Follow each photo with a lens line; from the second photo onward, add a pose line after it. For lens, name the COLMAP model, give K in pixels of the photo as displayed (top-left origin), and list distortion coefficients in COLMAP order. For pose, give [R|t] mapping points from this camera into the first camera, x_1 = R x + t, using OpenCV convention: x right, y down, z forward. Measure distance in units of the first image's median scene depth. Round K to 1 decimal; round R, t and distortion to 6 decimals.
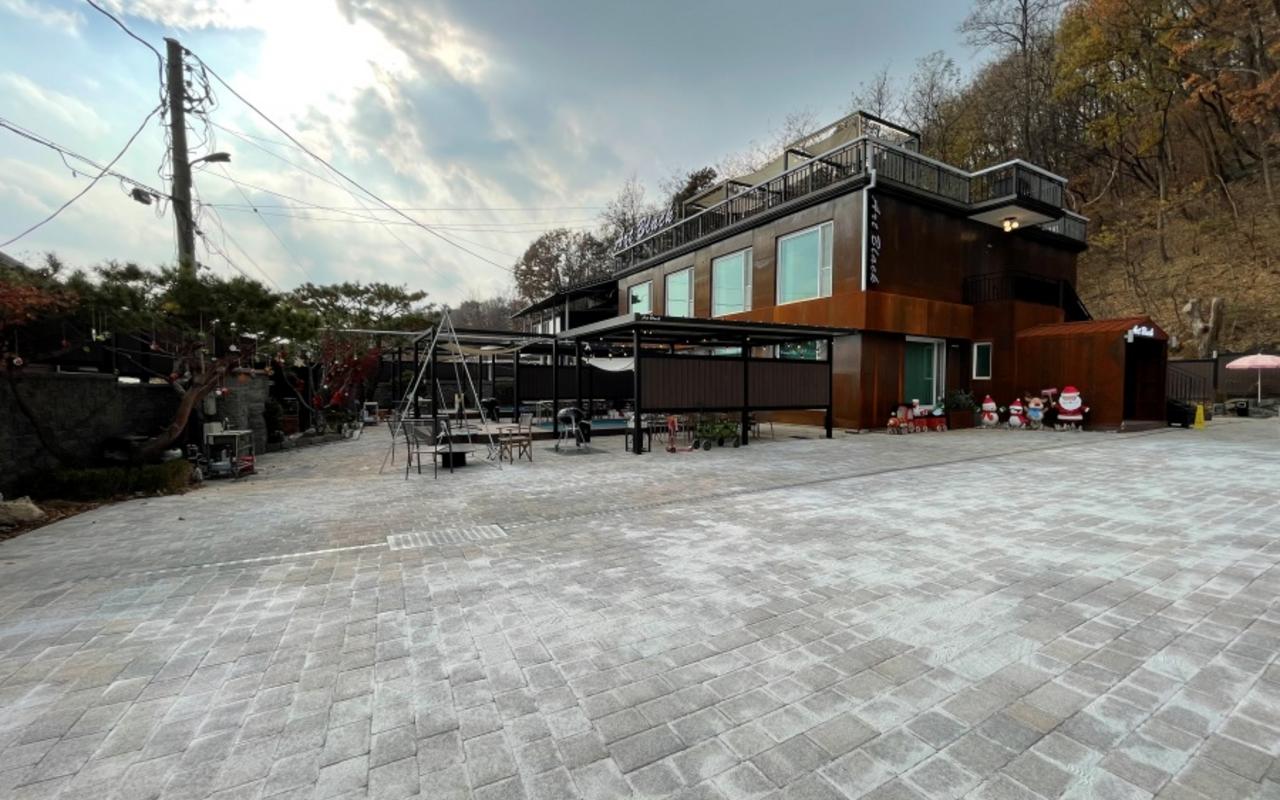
lens RADIAL K [[512.0, 0, 645.9], [0, 512.0, 401.0], [0, 0, 1]] dist [-0.001562, -0.000414]
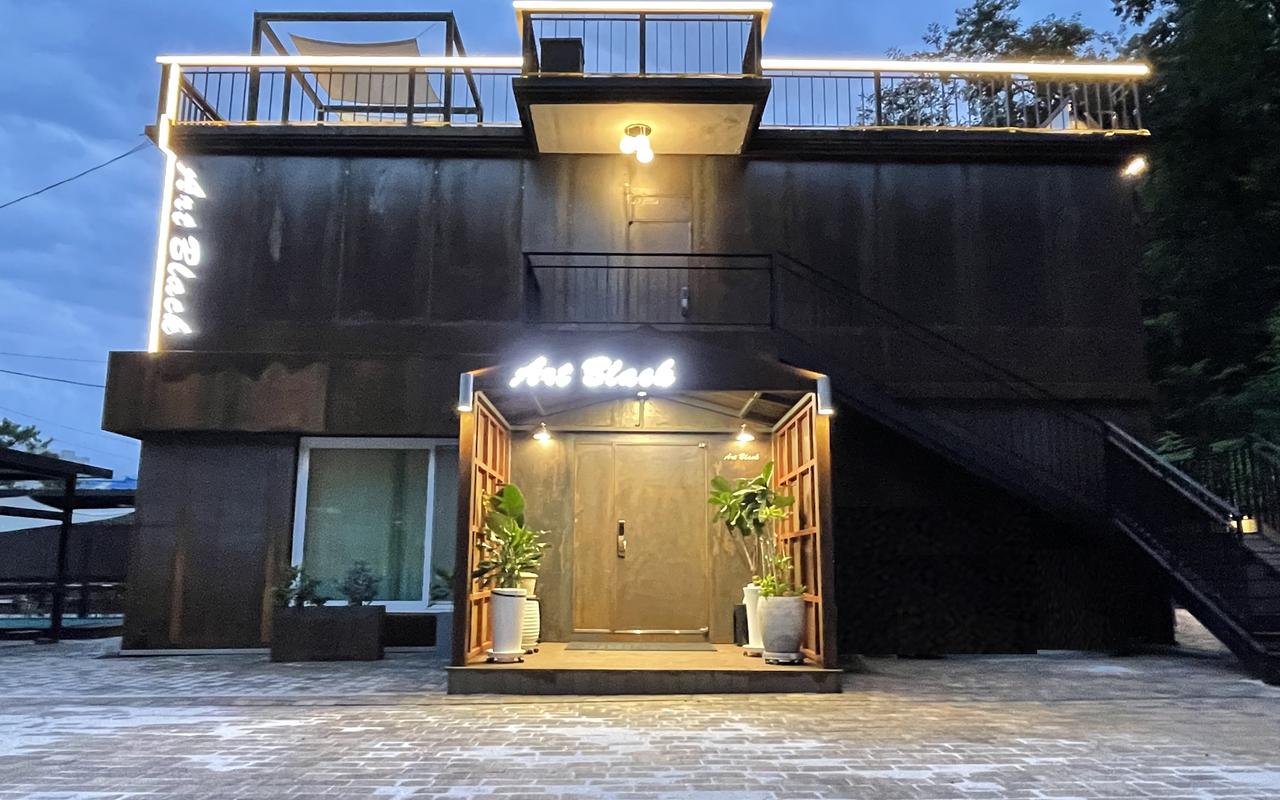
lens RADIAL K [[927.2, 0, 634.6], [0, 927.2, 414.8], [0, 0, 1]] dist [-0.007835, -0.005102]
pose [[0.867976, -0.081081, -0.489942, 1.052604], [-0.018248, 0.980708, -0.194626, 0.003560], [0.496270, 0.177871, 0.849752, 0.420927]]
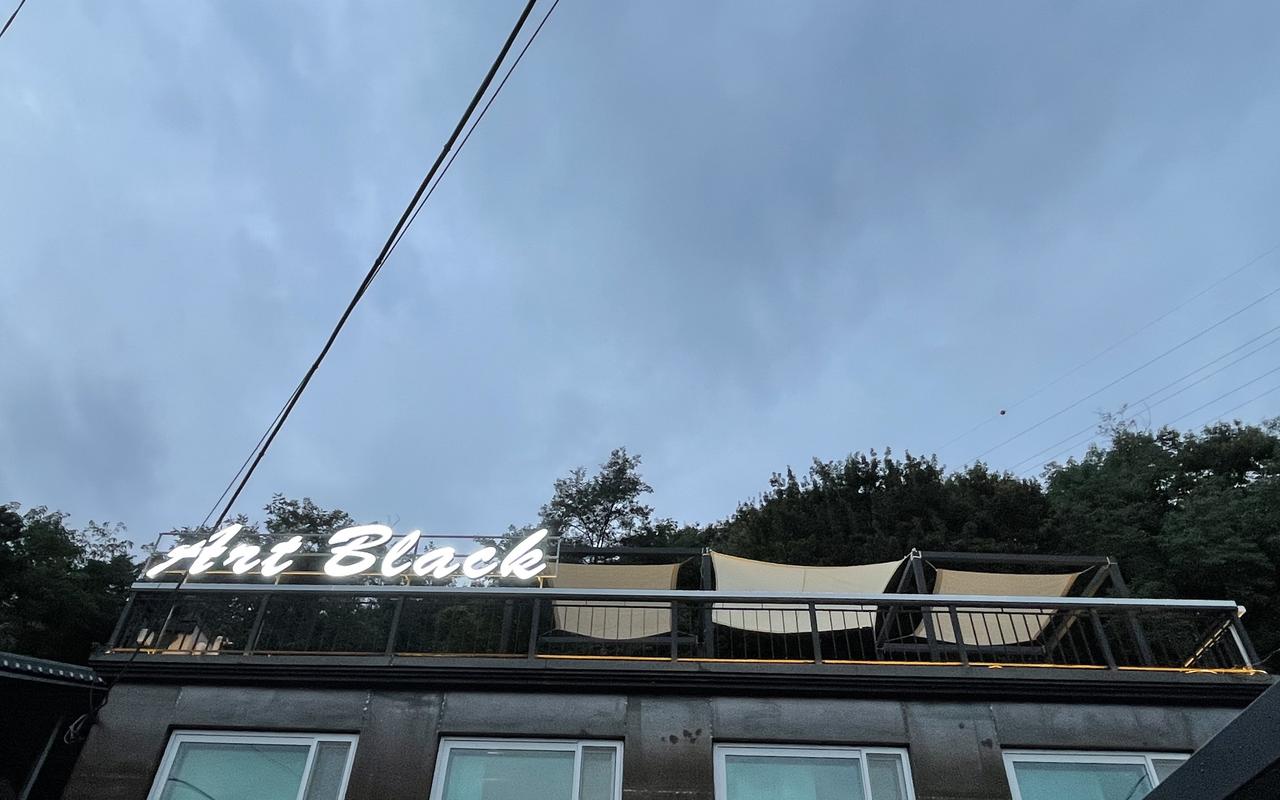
lens RADIAL K [[890.5, 0, 633.0], [0, 890.5, 410.7], [0, 0, 1]] dist [-0.002639, -0.004620]
pose [[0.524676, 0.579191, 0.623901, -0.423792], [-0.000581, 0.733122, -0.680096, -0.065116], [-0.851302, 0.356468, 0.384988, 0.910559]]
